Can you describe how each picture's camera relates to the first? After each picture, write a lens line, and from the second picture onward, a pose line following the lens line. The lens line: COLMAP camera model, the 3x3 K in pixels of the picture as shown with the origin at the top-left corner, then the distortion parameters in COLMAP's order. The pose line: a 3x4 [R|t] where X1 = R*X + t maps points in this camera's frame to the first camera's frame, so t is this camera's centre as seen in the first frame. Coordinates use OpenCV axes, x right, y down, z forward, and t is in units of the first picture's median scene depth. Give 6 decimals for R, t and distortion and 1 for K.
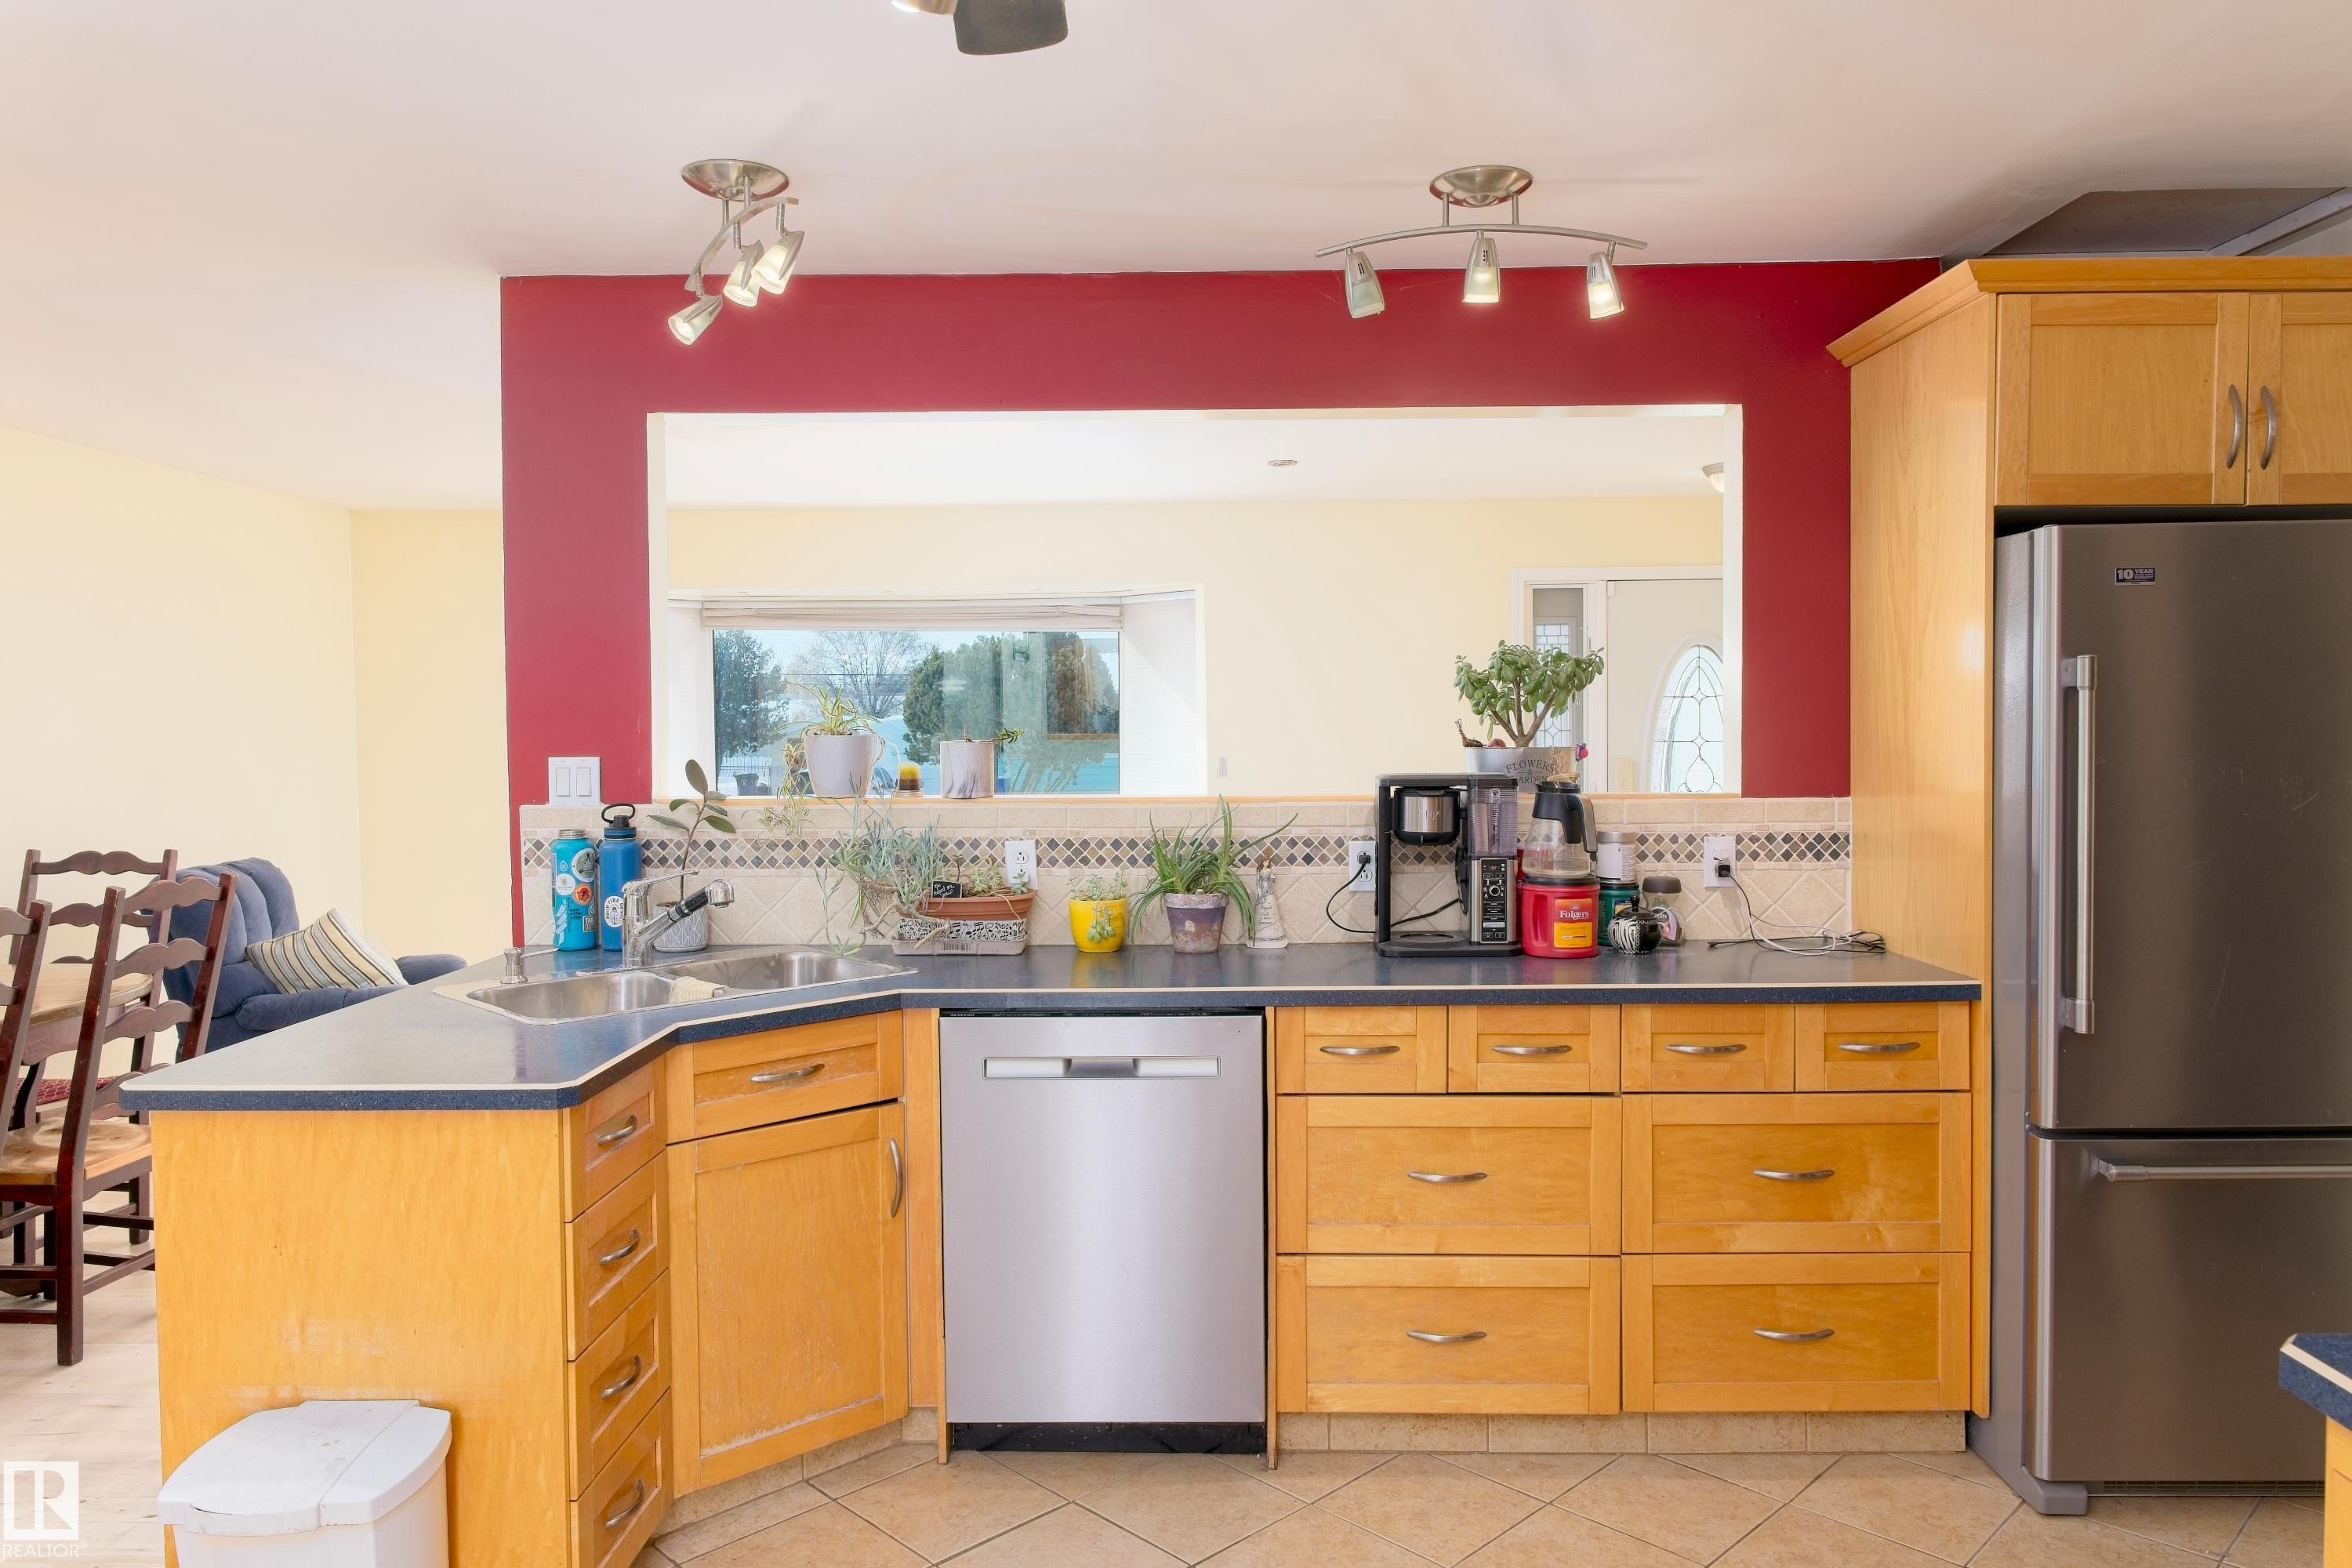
lens RADIAL K [[1587.3, 0, 1172.1], [0, 1587.3, 777.9], [0, 0, 1]] dist [0.005859, 0.003850]
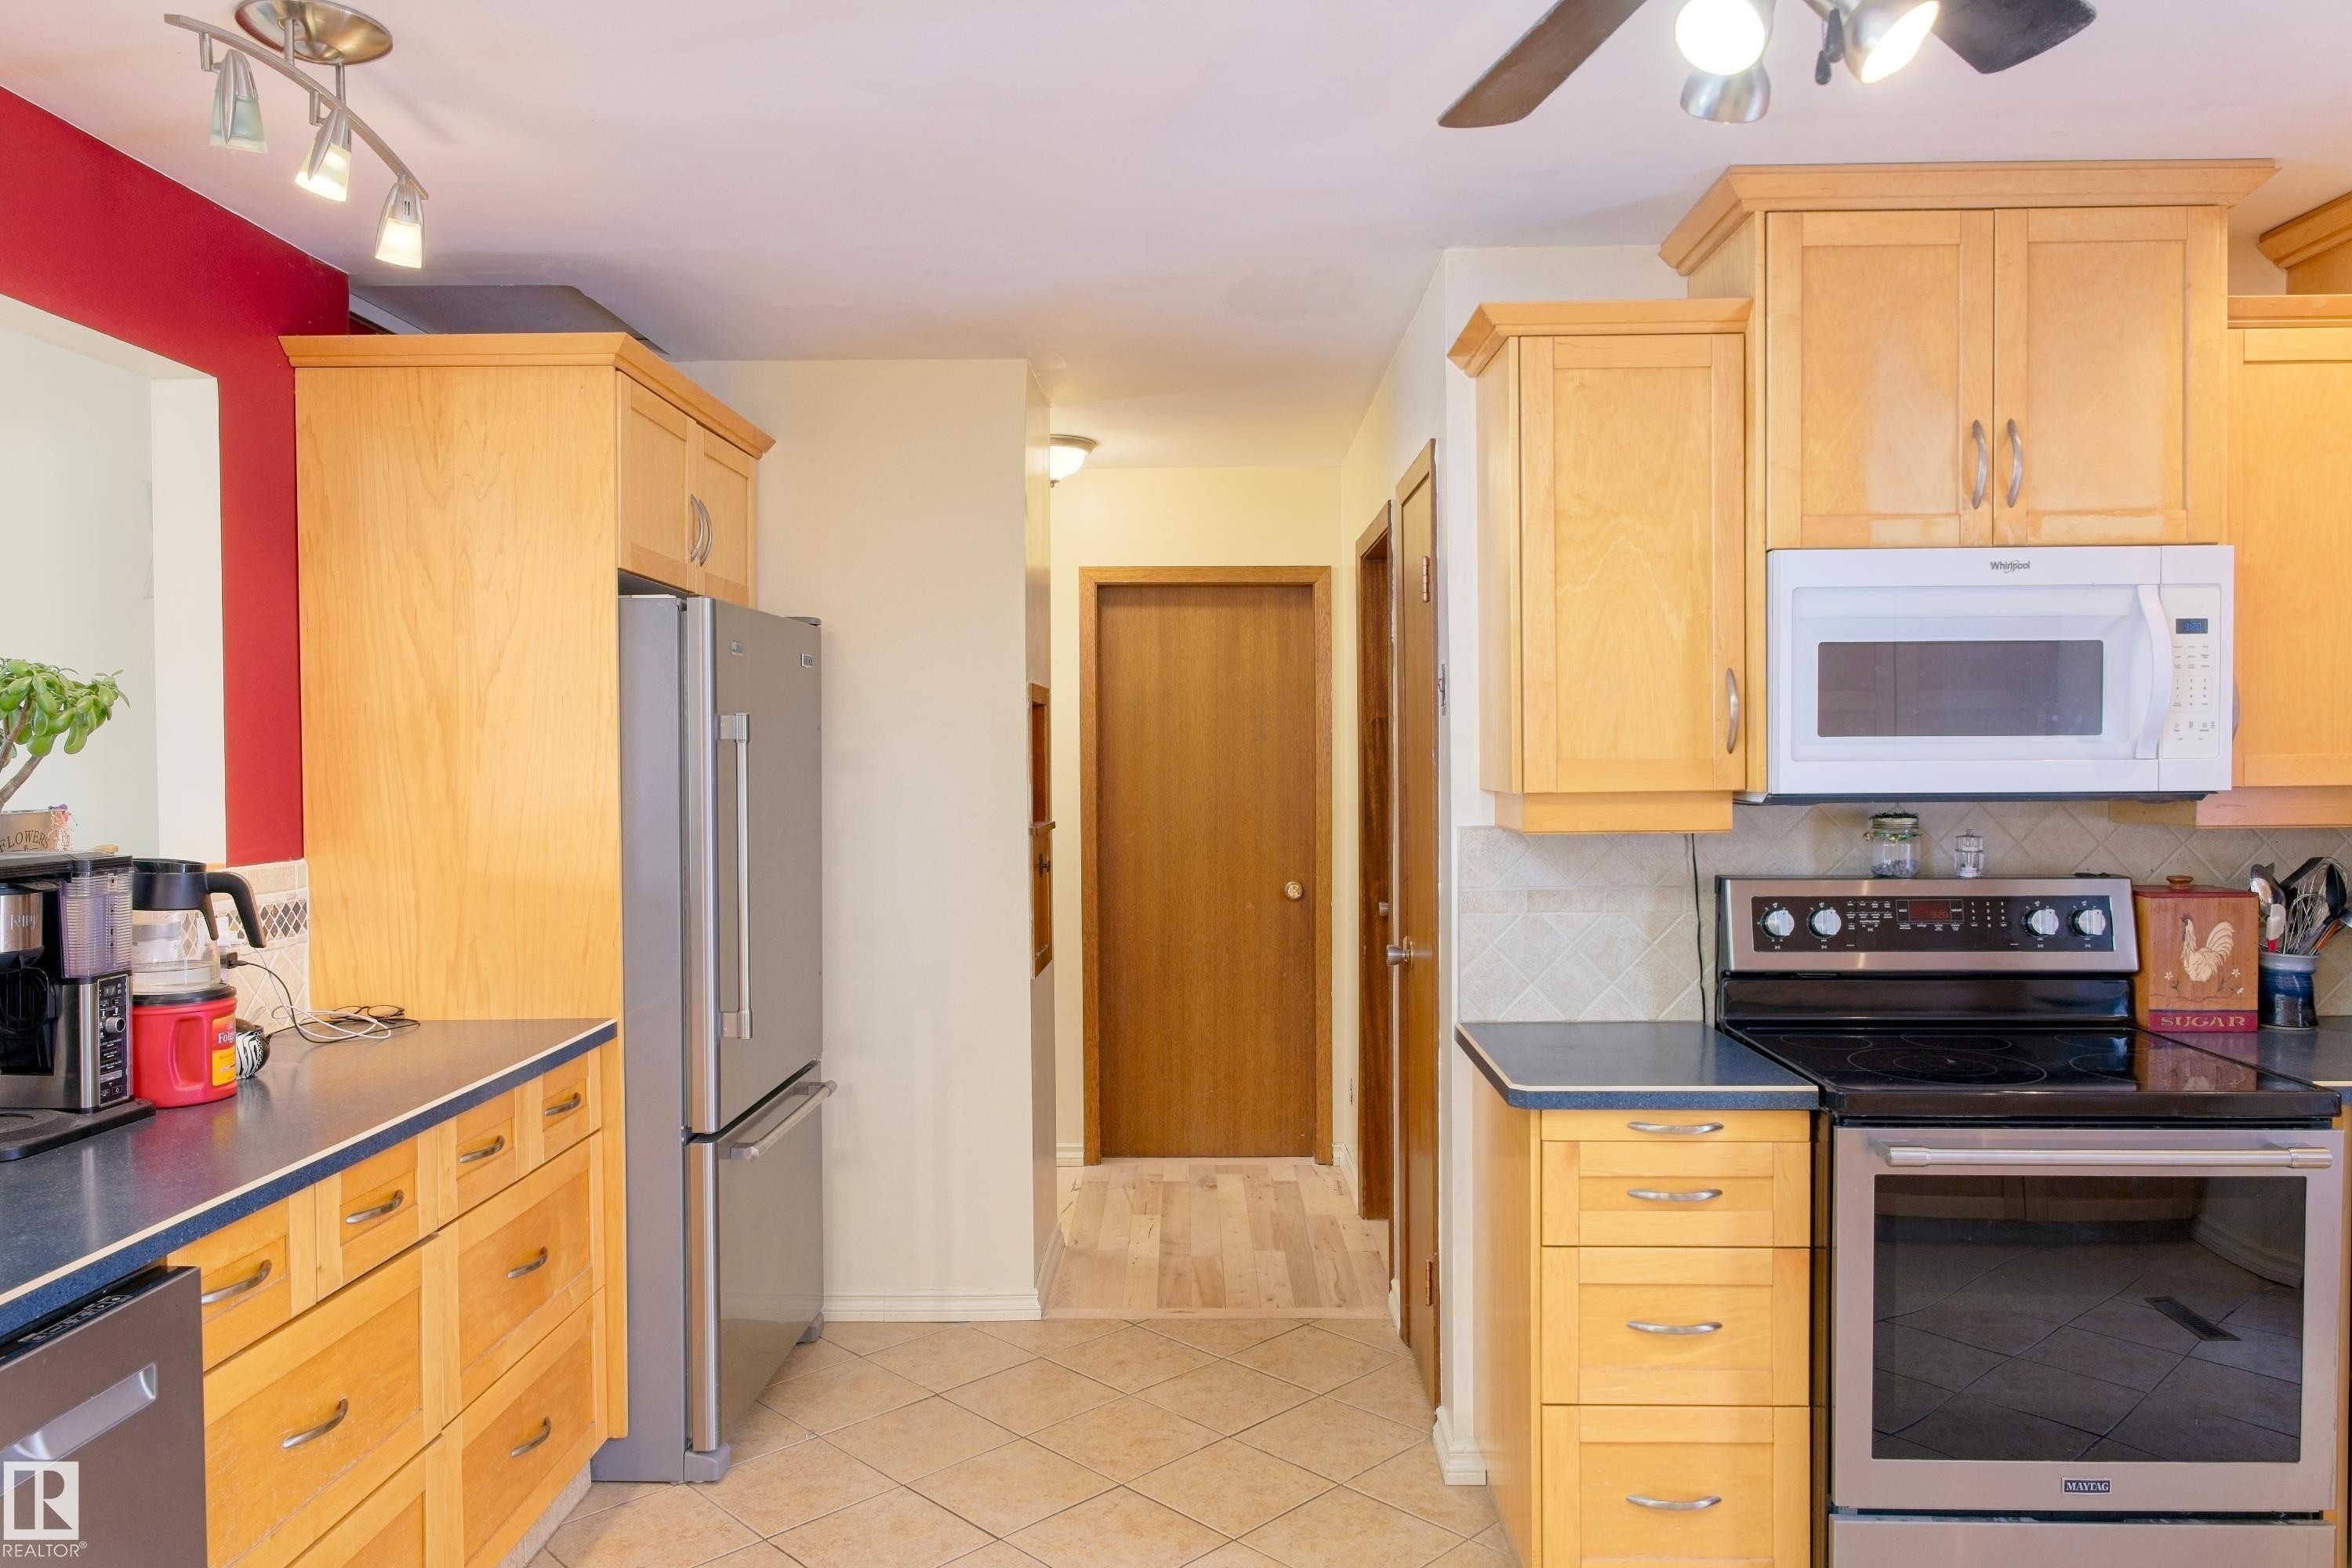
lens RADIAL K [[1587.3, 0, 1173.5], [0, 1587.3, 782.0], [0, 0, 1]] dist [0.005859, 0.003850]
pose [[0.009323, -0.009441, 0.999912, -0.464213], [0.041922, 0.999080, 0.009042, -0.019089], [-0.999077, 0.041834, 0.009710, 0.540855]]
